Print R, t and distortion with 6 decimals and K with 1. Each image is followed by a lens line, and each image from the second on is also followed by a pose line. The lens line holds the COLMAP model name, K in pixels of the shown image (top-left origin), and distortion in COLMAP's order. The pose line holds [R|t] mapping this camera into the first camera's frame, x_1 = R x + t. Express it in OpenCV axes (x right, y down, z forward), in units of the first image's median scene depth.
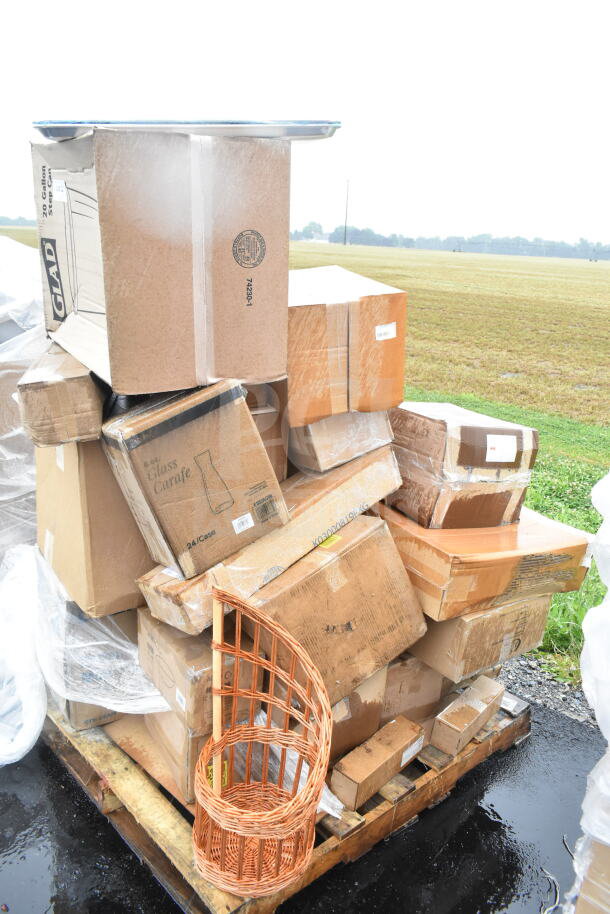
lens RADIAL K [[712.3, 0, 305.0], [0, 712.3, 457.0], [0, 0, 1]] dist [-0.006408, 0.000420]
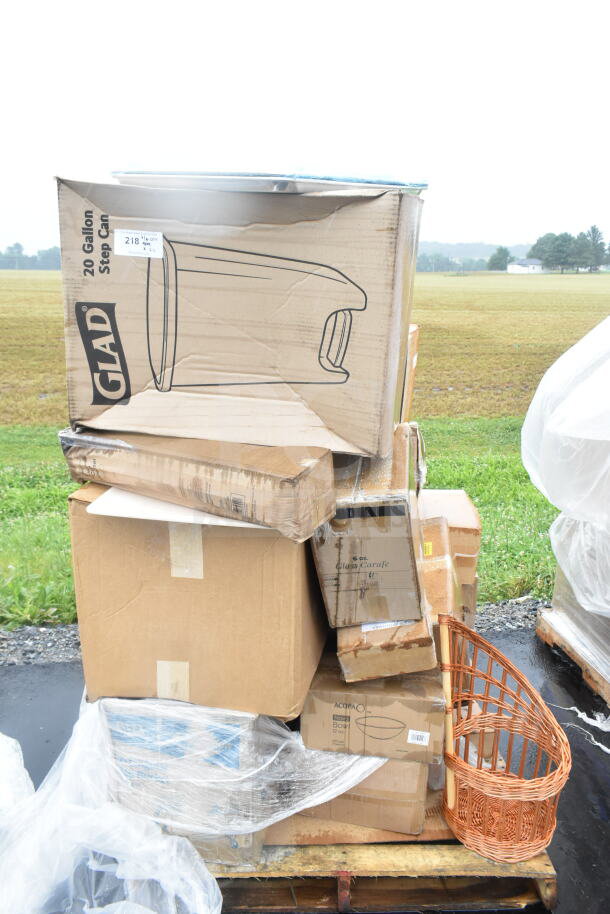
lens RADIAL K [[712.3, 0, 305.0], [0, 712.3, 457.0], [0, 0, 1]] dist [-0.006408, 0.000420]
pose [[0.659477, -0.233967, 0.714387, -0.804600], [0.239147, 0.966257, 0.095691, -0.163927], [-0.712670, 0.107737, 0.693177, 0.316360]]
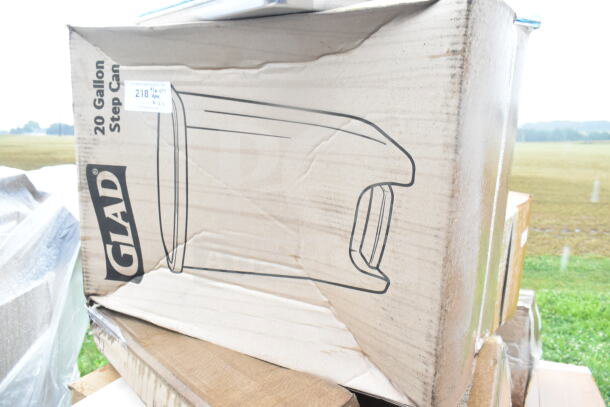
lens RADIAL K [[475.4, 0, 305.0], [0, 475.4, 203.5], [0, 0, 1]] dist [-0.006408, 0.000420]
pose [[0.864921, -0.110500, 0.489592, -0.421802], [0.176898, 0.979982, -0.091331, -0.197823], [-0.469700, 0.165603, 0.867155, 0.530408]]
